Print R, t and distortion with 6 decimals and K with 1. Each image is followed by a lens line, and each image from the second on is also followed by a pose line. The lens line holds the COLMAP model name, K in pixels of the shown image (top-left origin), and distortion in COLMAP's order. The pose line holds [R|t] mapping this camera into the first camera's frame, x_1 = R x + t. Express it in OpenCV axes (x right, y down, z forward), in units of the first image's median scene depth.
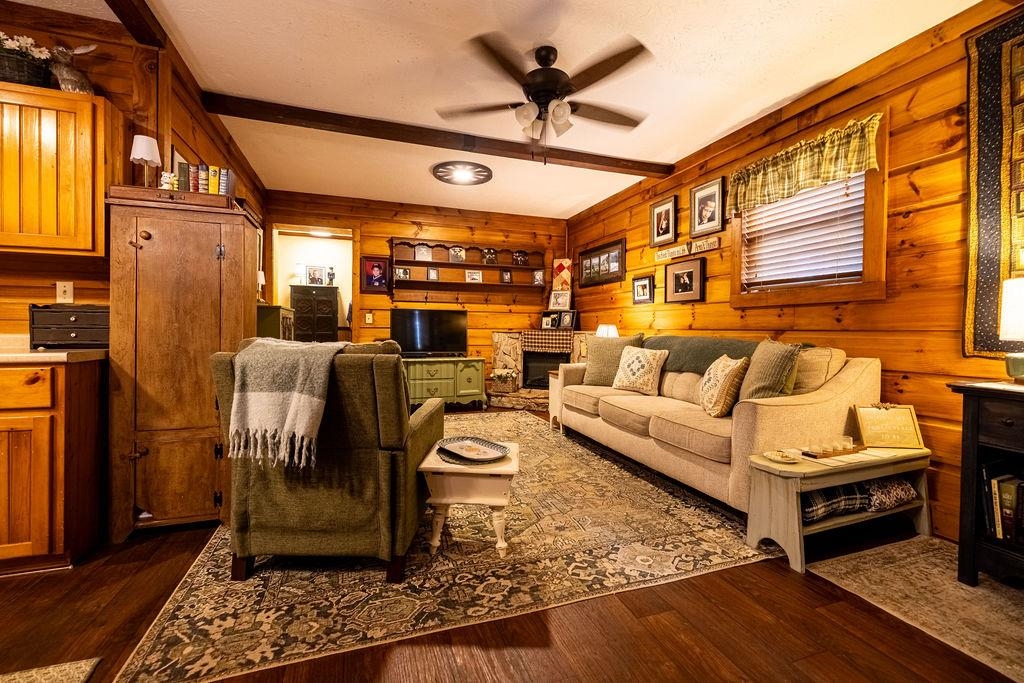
lens RADIAL K [[432.8, 0, 514.9], [0, 432.8, 336.5], [0, 0, 1]] dist [0.001079, 0.000221]
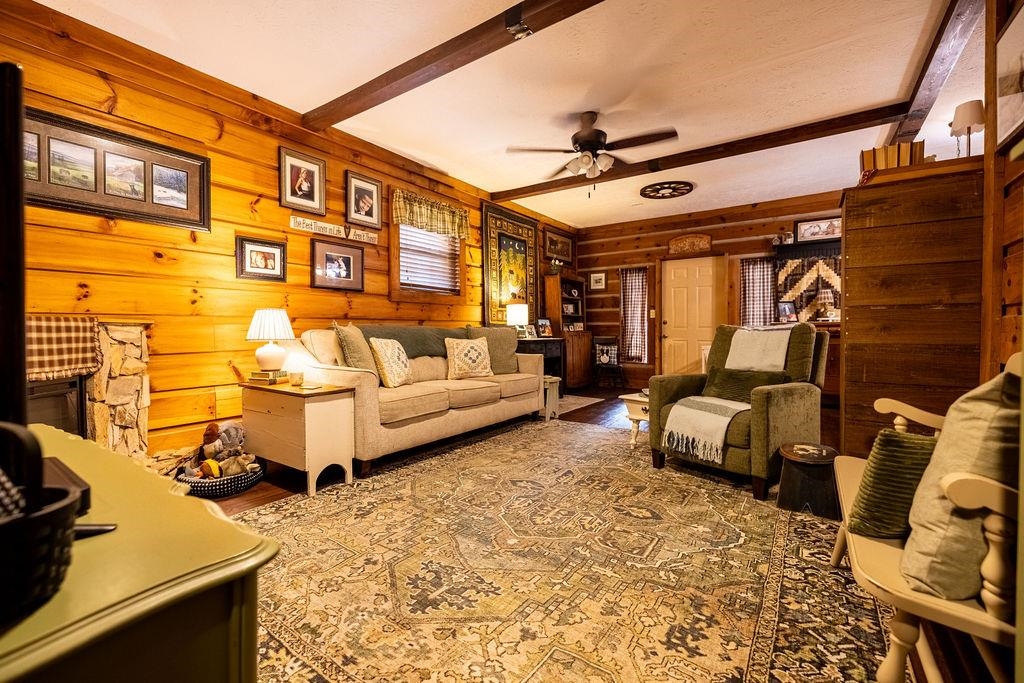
lens RADIAL K [[432.8, 0, 511.2], [0, 432.8, 331.7], [0, 0, 1]] dist [0.001079, 0.000221]
pose [[-0.579775, -0.019899, 0.814534, -0.609397], [0.005117, 0.999593, 0.028063, -0.012982], [-0.814761, 0.020438, -0.579437, 1.330820]]
